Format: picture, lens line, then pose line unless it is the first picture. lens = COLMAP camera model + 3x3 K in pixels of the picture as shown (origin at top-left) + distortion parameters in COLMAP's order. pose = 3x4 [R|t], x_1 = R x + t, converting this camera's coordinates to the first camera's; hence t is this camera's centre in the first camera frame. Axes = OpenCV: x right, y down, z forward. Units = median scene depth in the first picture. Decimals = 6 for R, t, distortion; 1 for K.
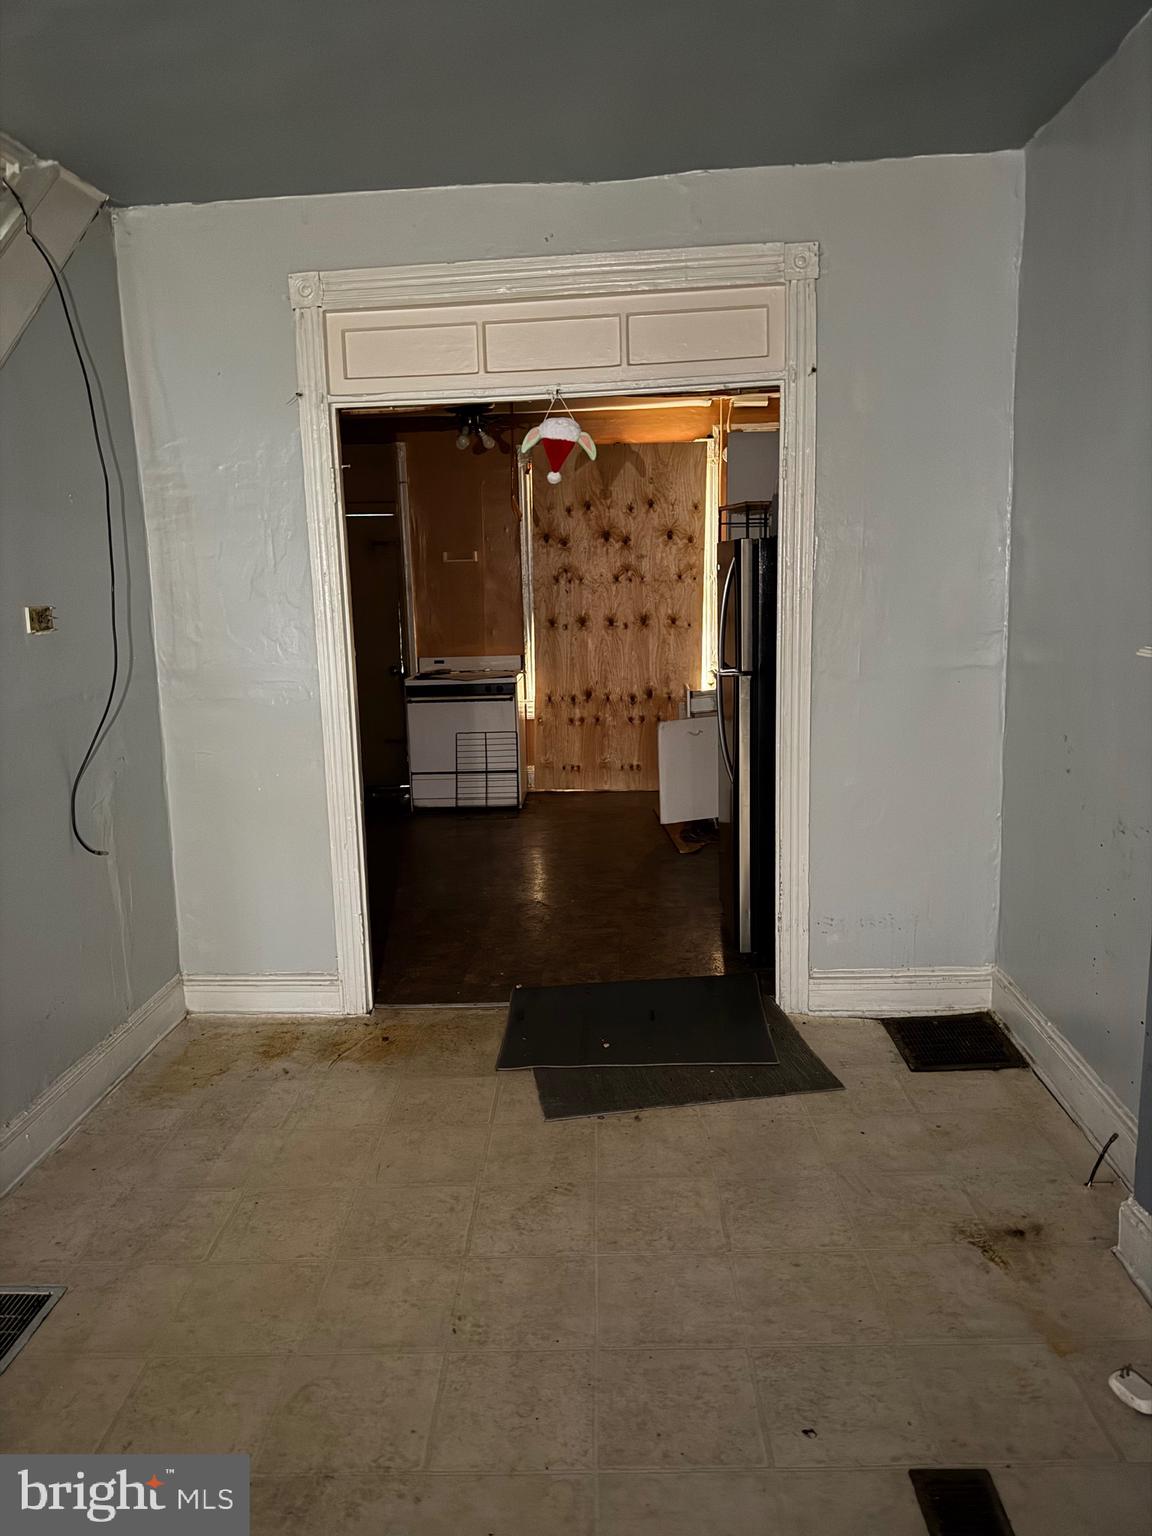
lens RADIAL K [[1099.3, 0, 566.2], [0, 1099.3, 770.6], [0, 0, 1]] dist [-0.006295, -0.019611]
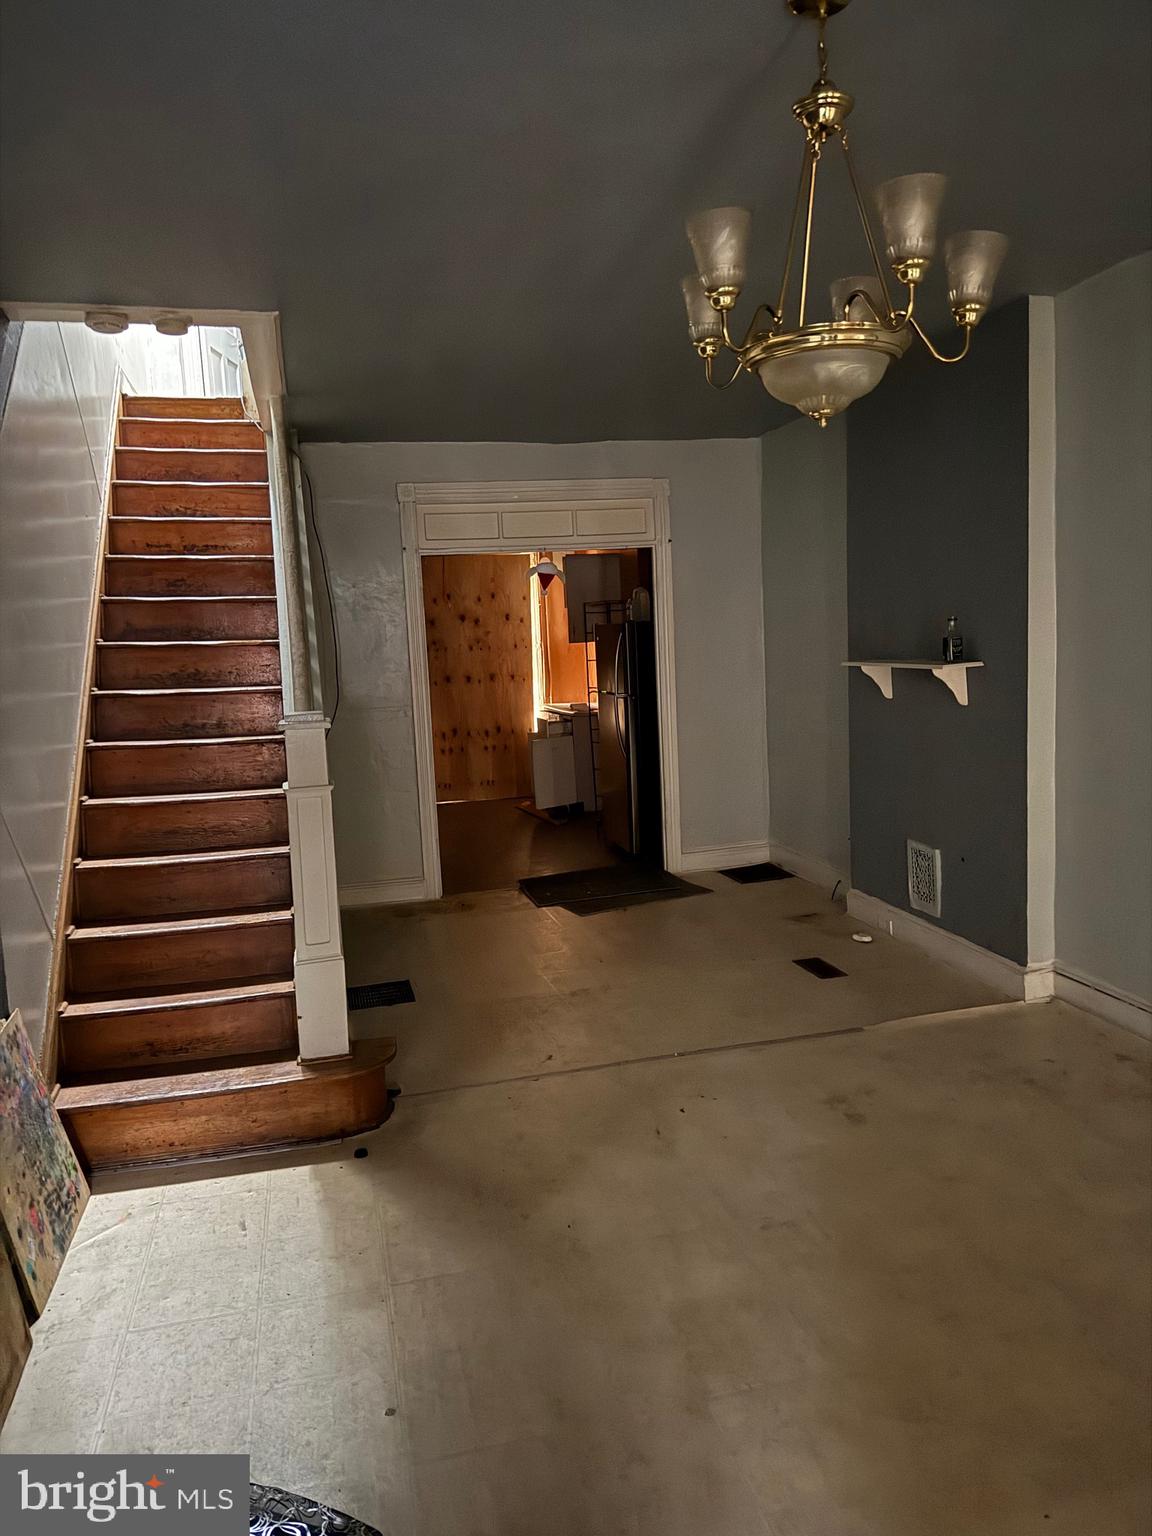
lens RADIAL K [[1099.3, 0, 586.9], [0, 1099.3, 778.8], [0, 0, 1]] dist [-0.006295, -0.019611]
pose [[0.953305, -0.055885, 0.296795, -0.241071], [0.072756, 0.996284, -0.046098, 0.067892], [-0.293116, 0.065539, 0.953828, -0.377465]]
